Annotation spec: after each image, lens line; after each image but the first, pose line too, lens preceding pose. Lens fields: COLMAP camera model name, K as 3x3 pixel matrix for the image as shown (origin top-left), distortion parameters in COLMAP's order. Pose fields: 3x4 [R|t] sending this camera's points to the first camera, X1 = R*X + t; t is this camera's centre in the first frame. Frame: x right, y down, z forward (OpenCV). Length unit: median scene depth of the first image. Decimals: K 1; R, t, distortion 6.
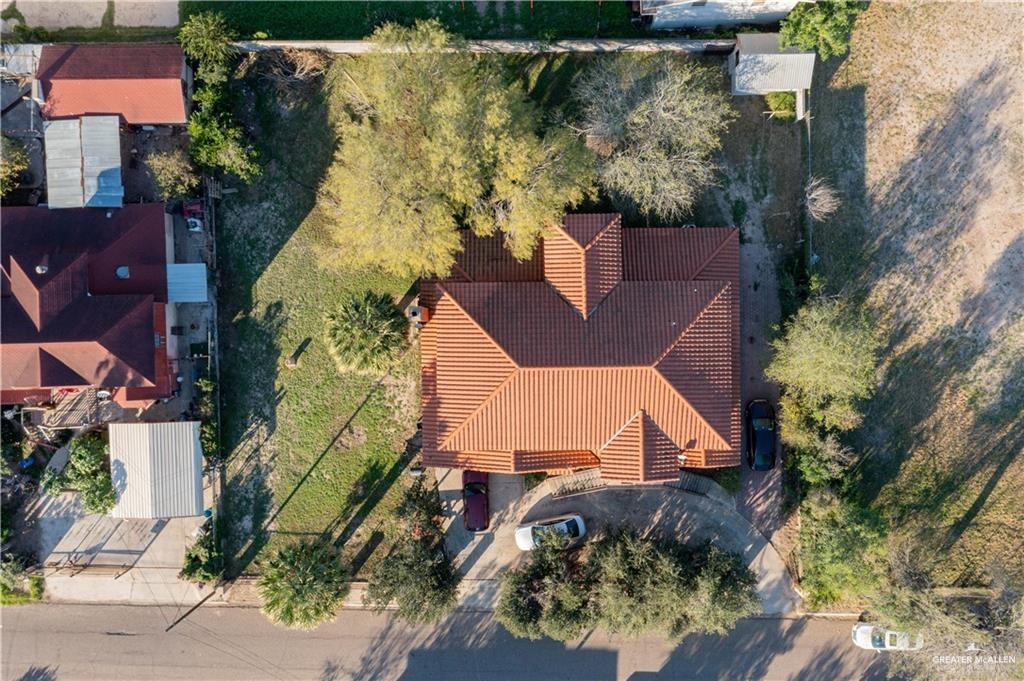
lens RADIAL K [[828.1, 0, 511.6], [0, 828.1, 339.2], [0, 0, 1]] dist [0.003699, -0.001867]
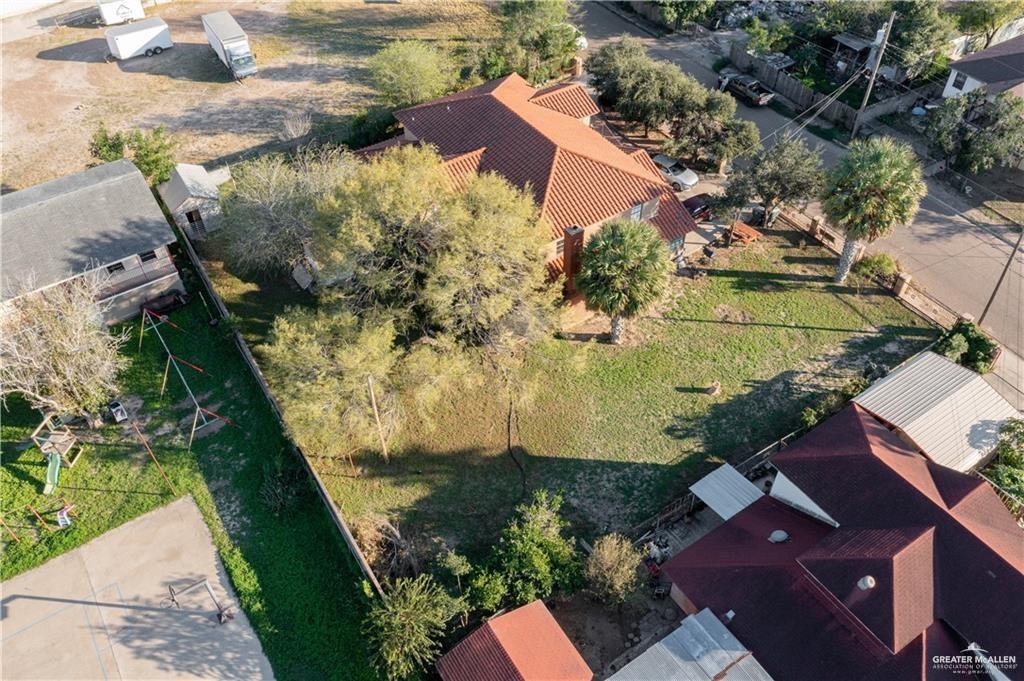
lens RADIAL K [[828.1, 0, 513.2], [0, 828.1, 341.2], [0, 0, 1]] dist [0.003699, -0.001867]
pose [[-0.533150, -0.570357, 0.624855, -0.643342], [0.845237, -0.390892, 0.364388, -0.418395], [0.036419, 0.722424, 0.690491, 0.392123]]
